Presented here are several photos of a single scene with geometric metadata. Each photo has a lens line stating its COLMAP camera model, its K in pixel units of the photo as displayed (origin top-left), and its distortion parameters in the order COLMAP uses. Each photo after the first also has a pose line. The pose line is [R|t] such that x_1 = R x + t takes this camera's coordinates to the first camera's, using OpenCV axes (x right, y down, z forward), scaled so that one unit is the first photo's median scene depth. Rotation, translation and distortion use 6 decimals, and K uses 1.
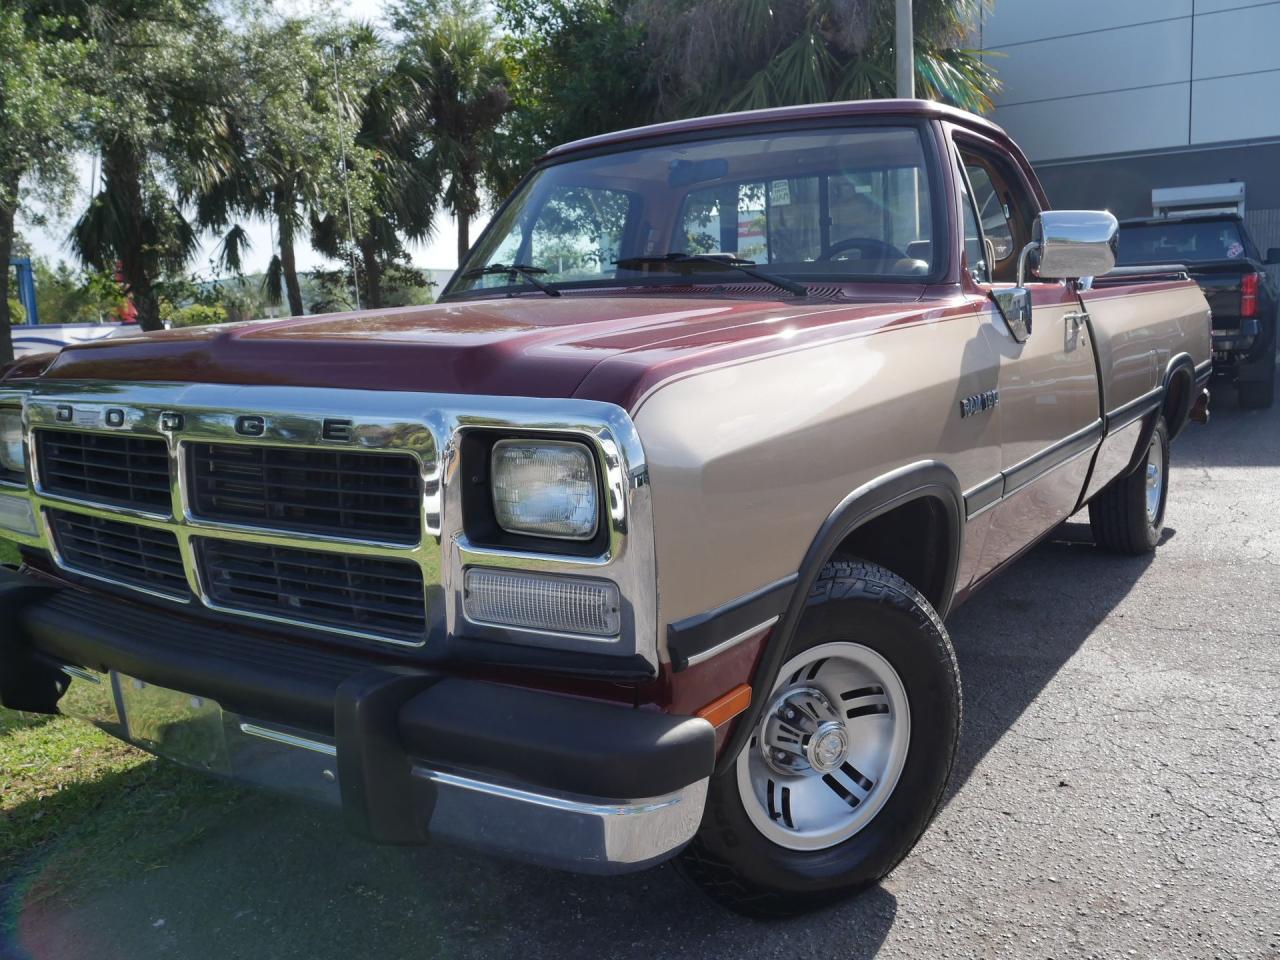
lens RADIAL K [[1089.8, 0, 640.0], [0, 1089.8, 480.0], [0, 0, 1]] dist [-0.011282, -0.013317]
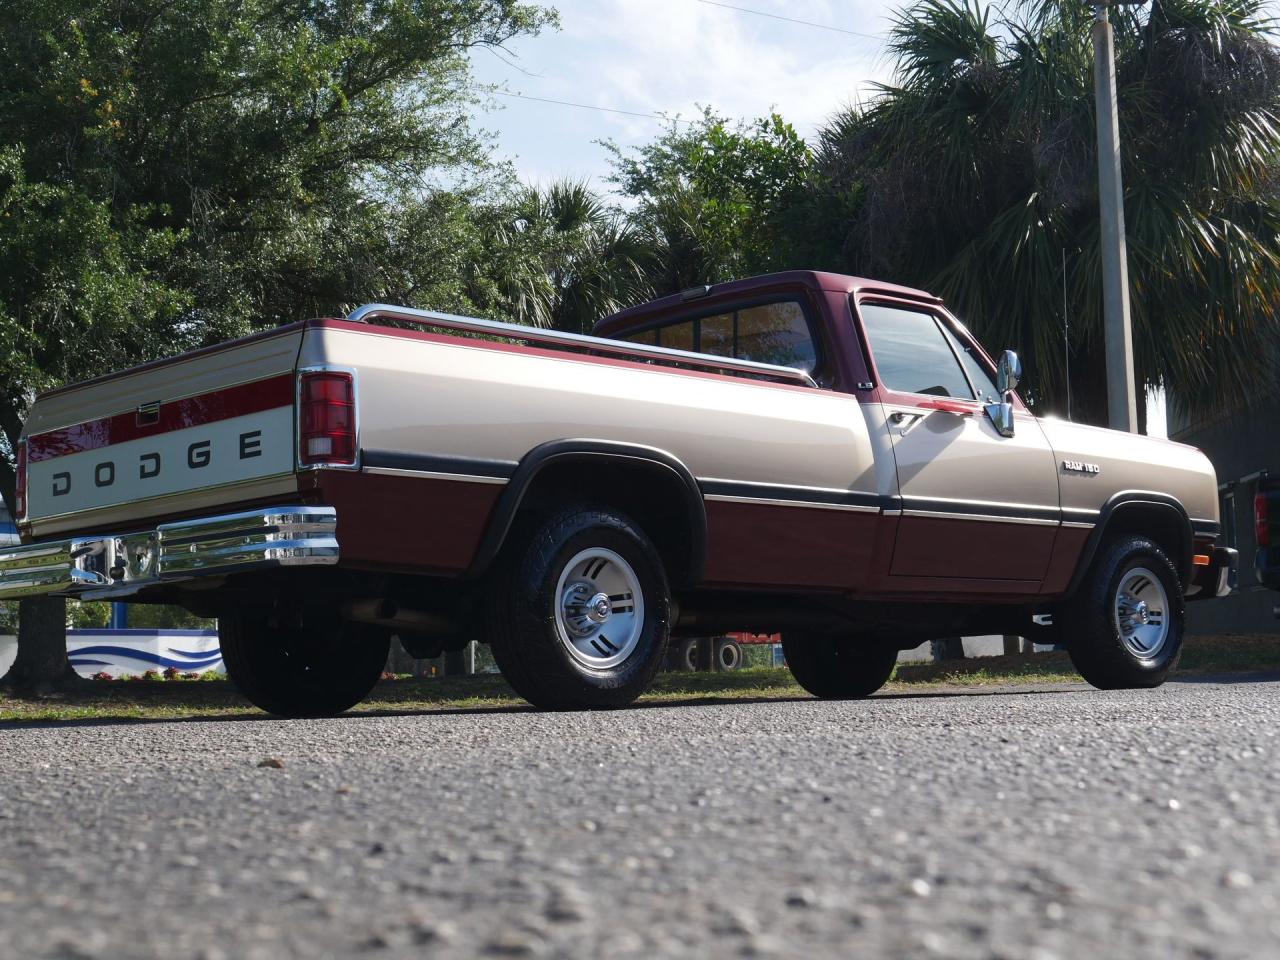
lens RADIAL K [[2002.4, 0, 634.7], [0, 2002.4, 469.2], [0, 0, 1]] dist [-0.002587, -0.026933]
pose [[0.965568, -0.001327, -0.260149, 0.166587], [-0.062171, 0.969836, -0.235698, 0.085668], [0.252614, 0.243756, 0.936359, -0.229817]]
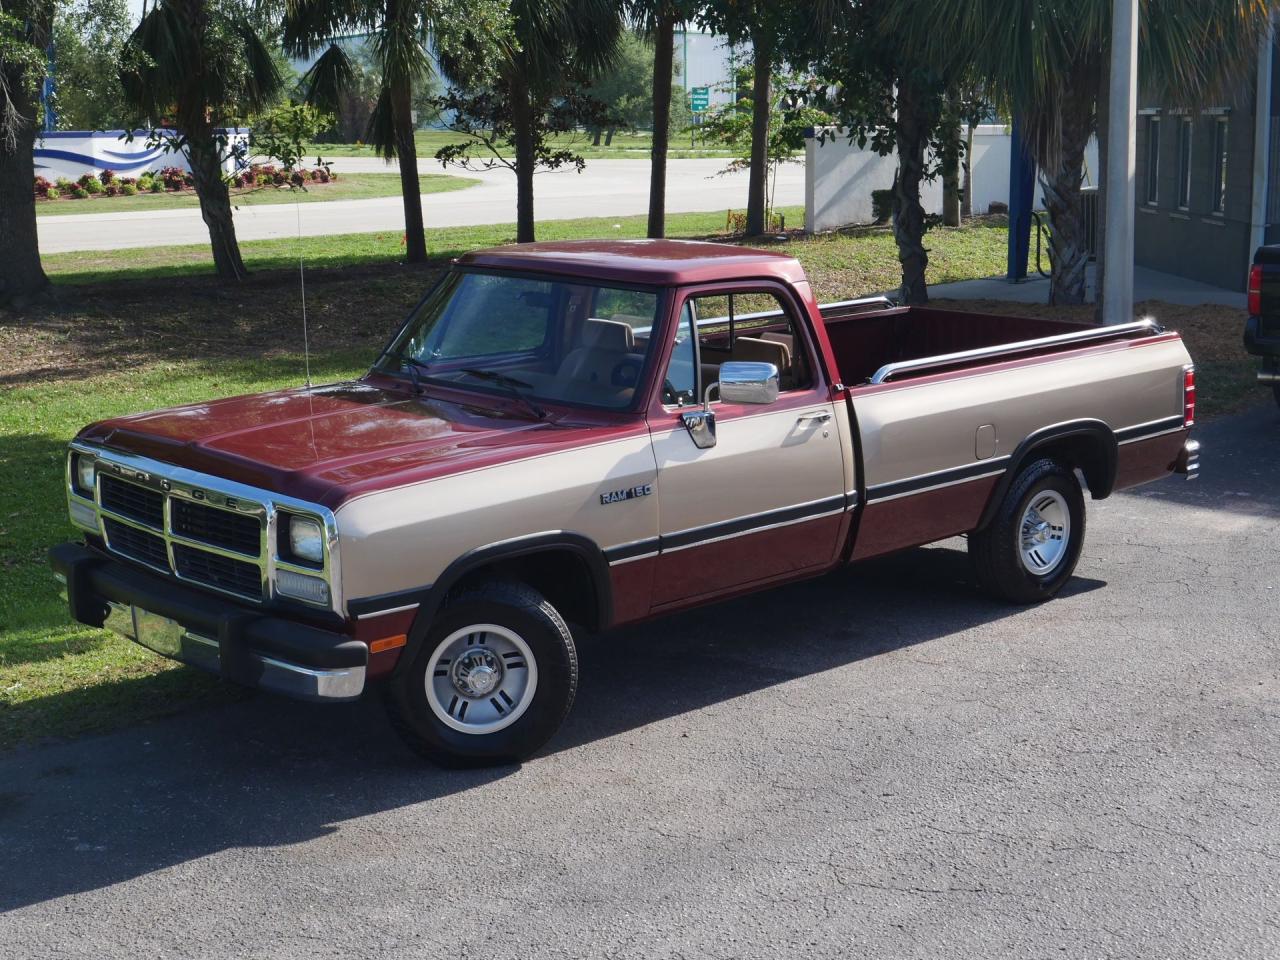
lens RADIAL K [[1950.3, 0, 640.0], [0, 1950.3, 480.0], [0, 0, 1]] dist [-0.015912, 0.035543]
pose [[0.976386, 0.075629, -0.202362, 0.124654], [-0.067743, 0.996659, 0.045628, -0.030756], [0.205137, -0.030842, 0.978247, -0.253613]]
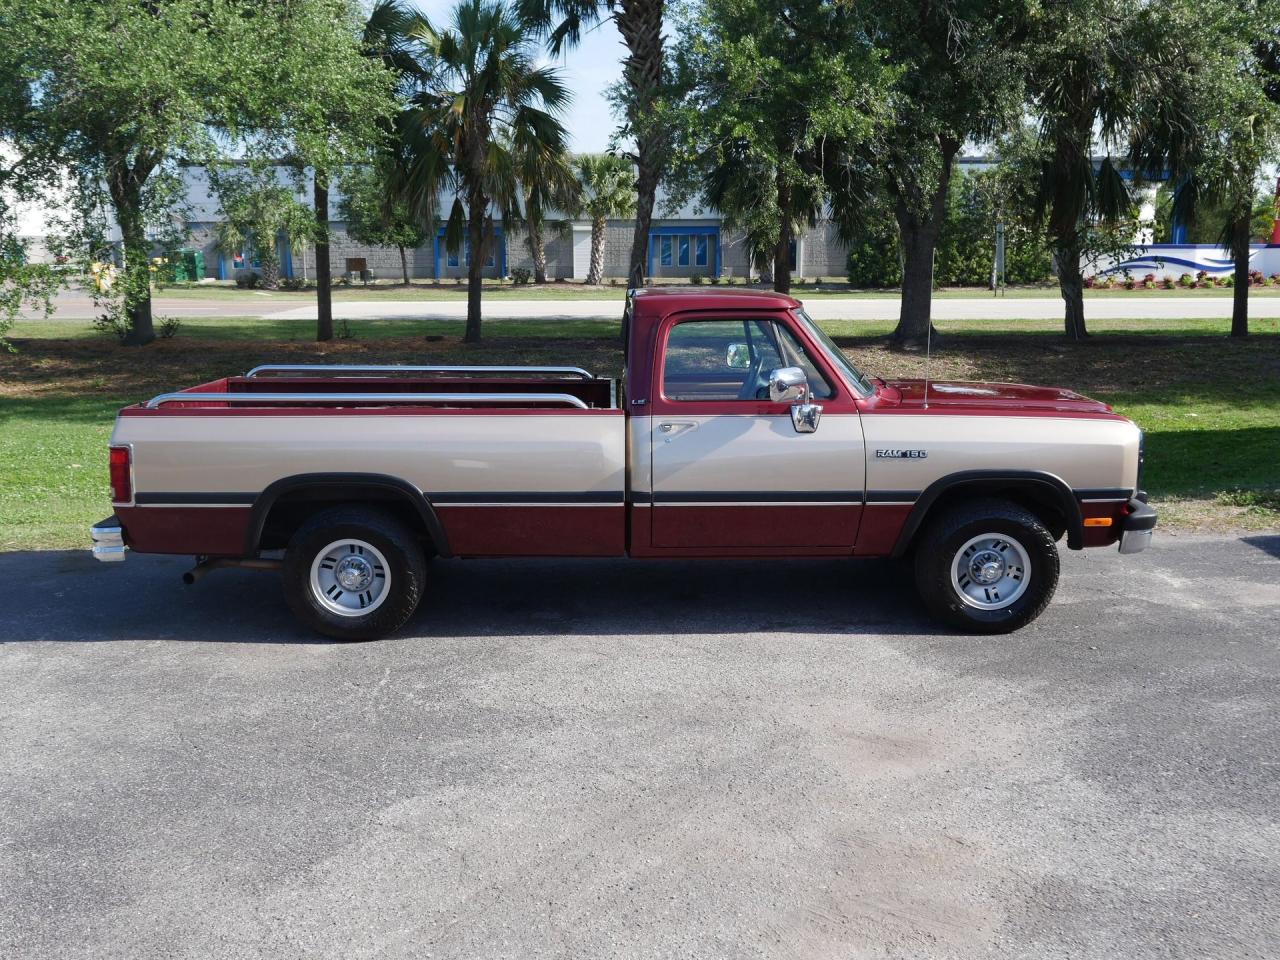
lens RADIAL K [[1209.9, 0, 640.0], [0, 1209.9, 480.0], [0, 0, 1]] dist [-0.011159, -0.005111]
pose [[0.534427, 0.200940, -0.820982, 0.381325], [-0.145443, 0.978703, 0.144865, -0.064400], [0.832607, 0.041986, 0.552271, 0.000141]]
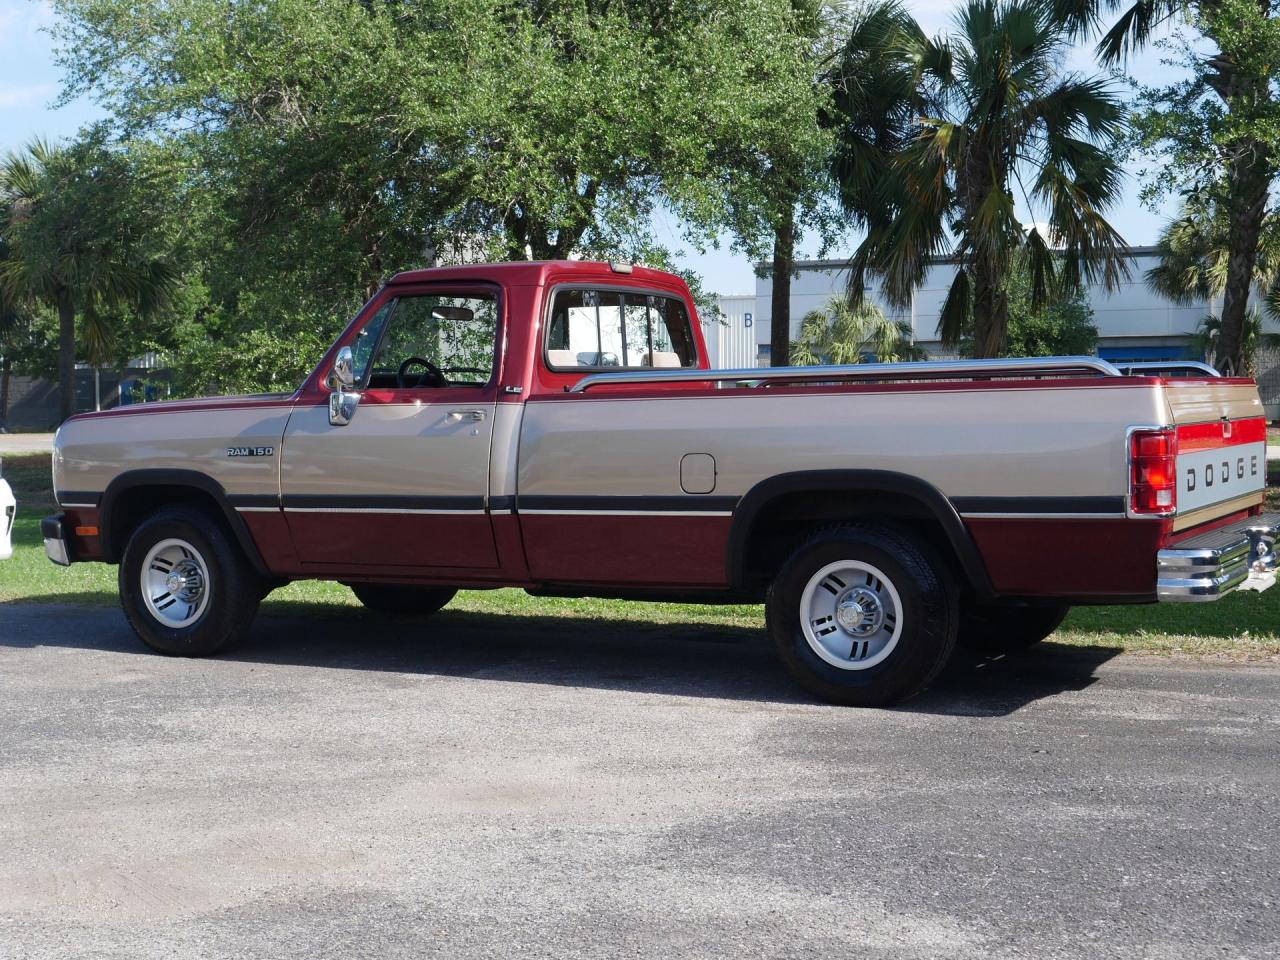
lens RADIAL K [[1815.2, 0, 640.0], [0, 1815.2, 480.0], [0, 0, 1]] dist [-0.044872, -0.059026]
pose [[0.115616, 0.089965, -0.989211, 0.475877], [-0.154298, 0.985428, 0.071587, -0.046598], [0.981237, 0.144357, 0.127813, 0.173167]]
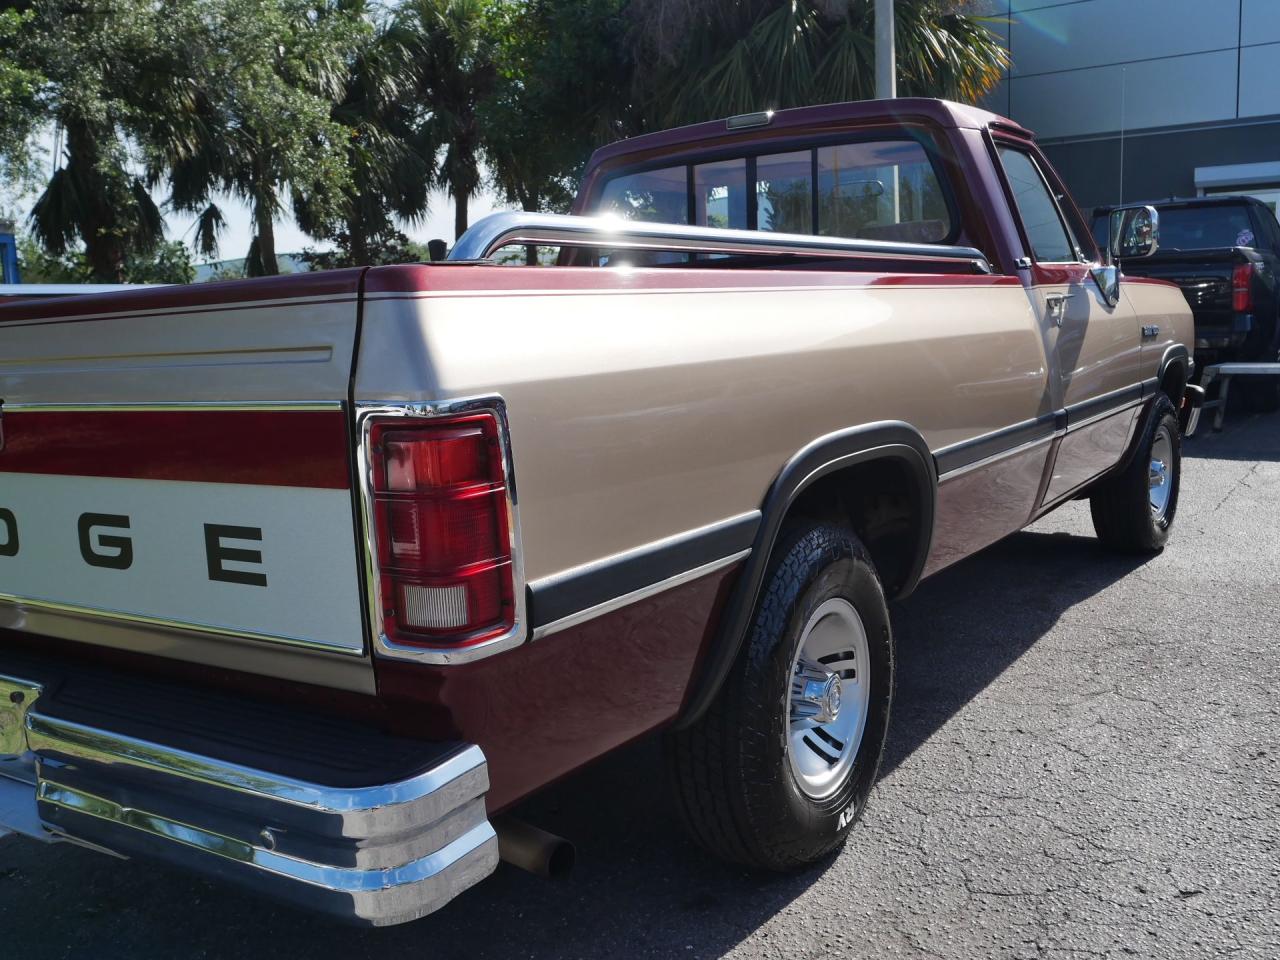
lens RADIAL K [[1209.9, 0, 640.0], [0, 1209.9, 480.0], [0, 0, 1]] dist [-0.011159, -0.005111]
pose [[0.999113, 0.010607, -0.040742, 0.048034], [-0.010752, 0.999937, -0.003332, -0.000068], [0.040704, 0.003767, 0.999164, -0.015631]]
